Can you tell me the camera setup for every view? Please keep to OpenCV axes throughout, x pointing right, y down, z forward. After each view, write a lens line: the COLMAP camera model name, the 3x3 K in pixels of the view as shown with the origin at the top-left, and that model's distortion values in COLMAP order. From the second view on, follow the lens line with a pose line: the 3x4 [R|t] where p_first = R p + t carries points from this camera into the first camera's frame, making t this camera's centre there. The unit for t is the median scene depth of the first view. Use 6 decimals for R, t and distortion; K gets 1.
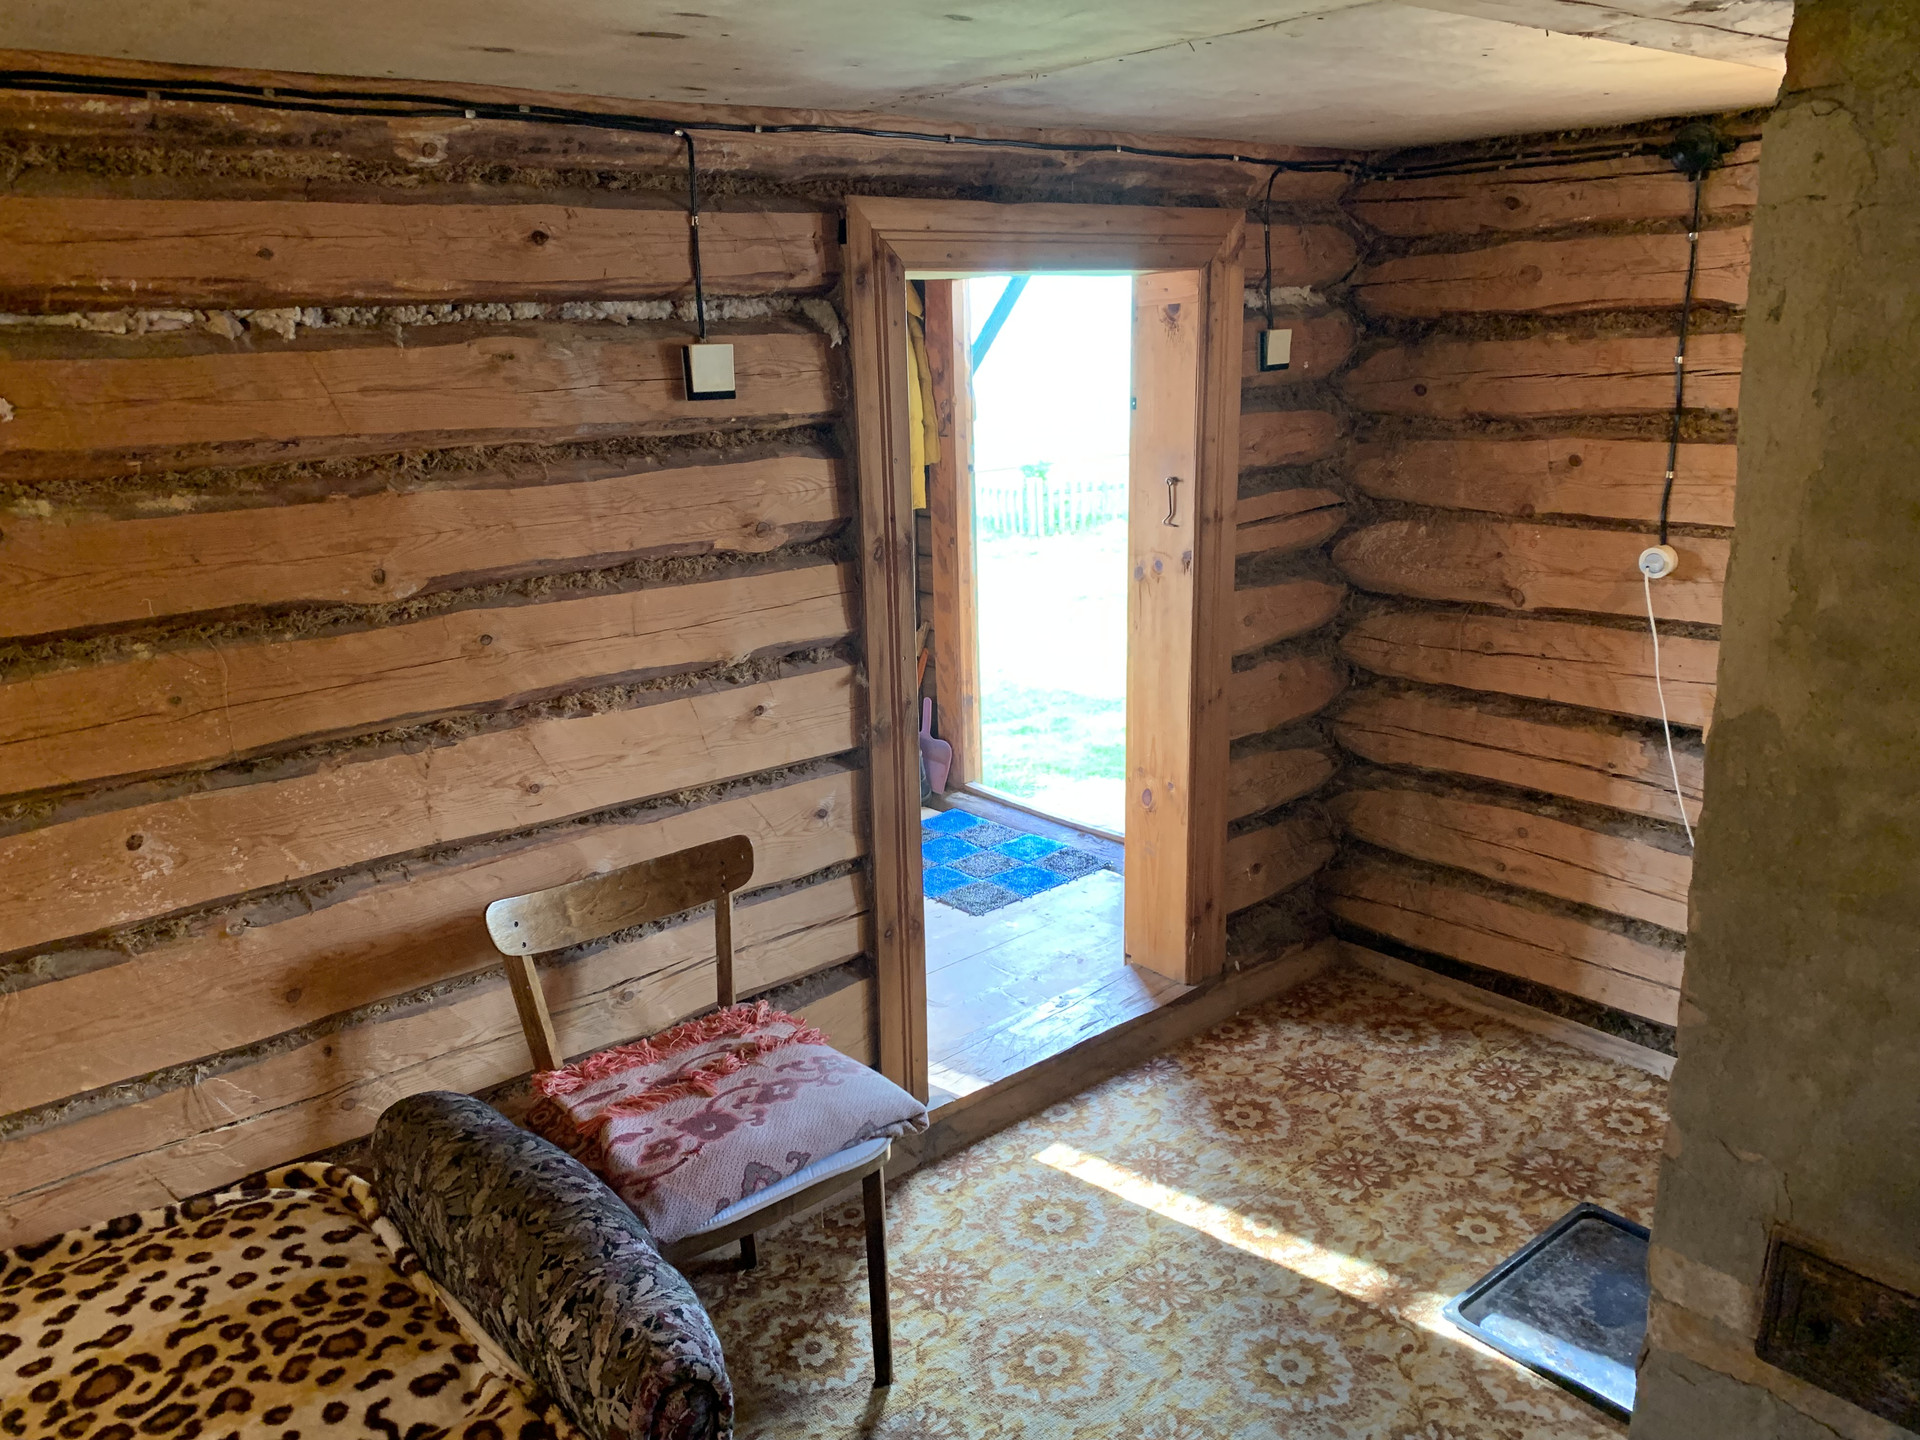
lens RADIAL K [[1484.5, 0, 958.0], [0, 1484.5, 723.2], [0, 0, 1]] dist [0.029498, -0.005782]
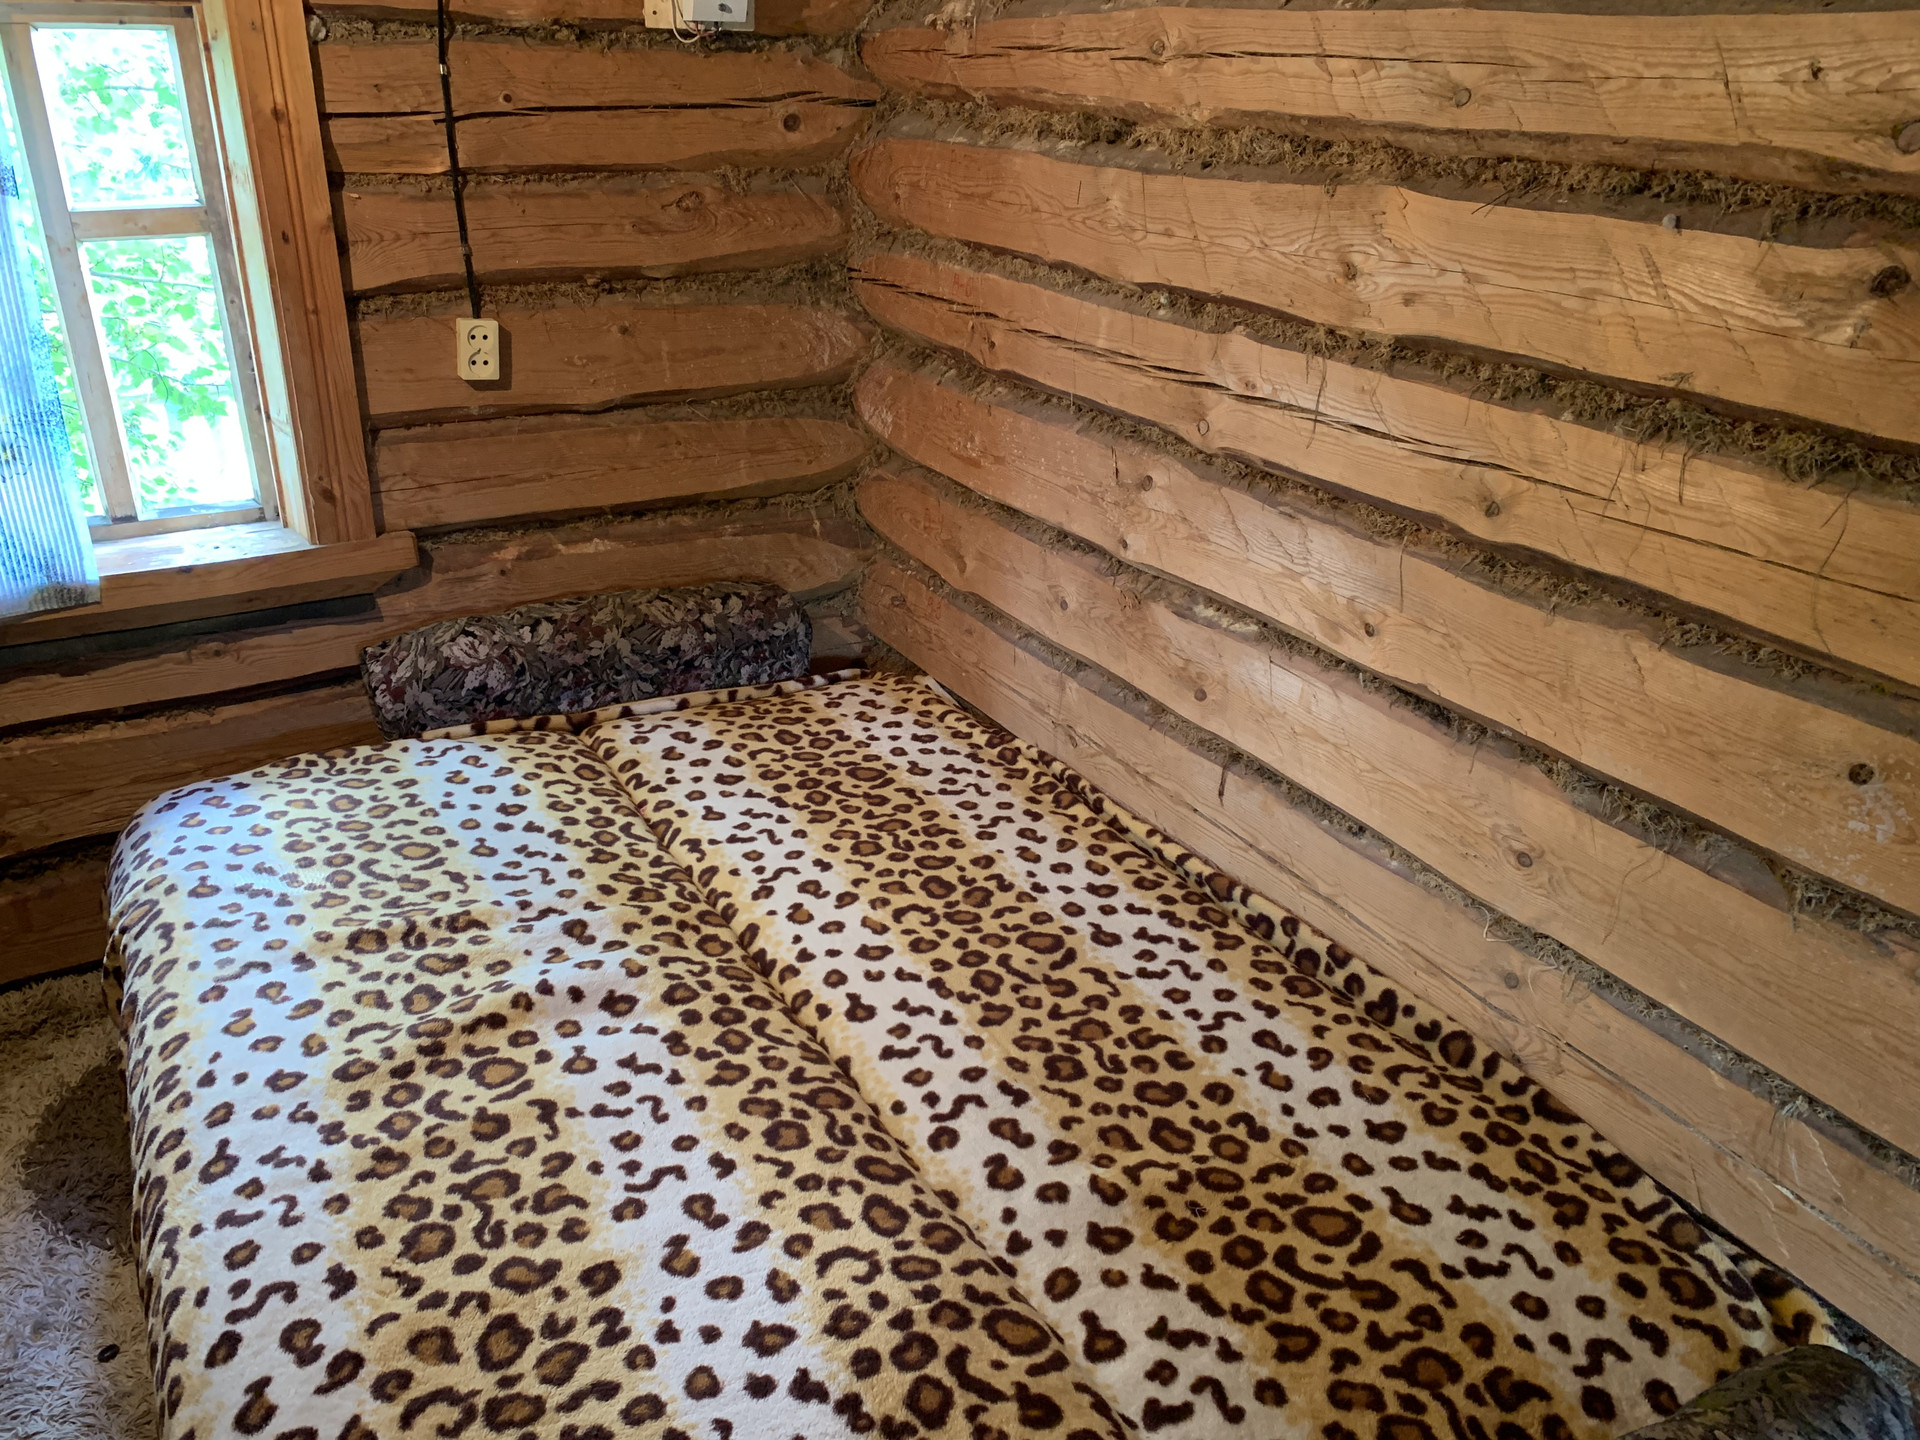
lens RADIAL K [[1484.5, 0, 957.5], [0, 1484.5, 717.5], [0, 0, 1]] dist [0.029498, -0.005782]
pose [[-0.178475, 0.429786, -0.885116, 0.115346], [-0.278038, 0.840869, 0.464364, -0.149440], [0.943844, 0.328973, -0.030577, 0.657556]]
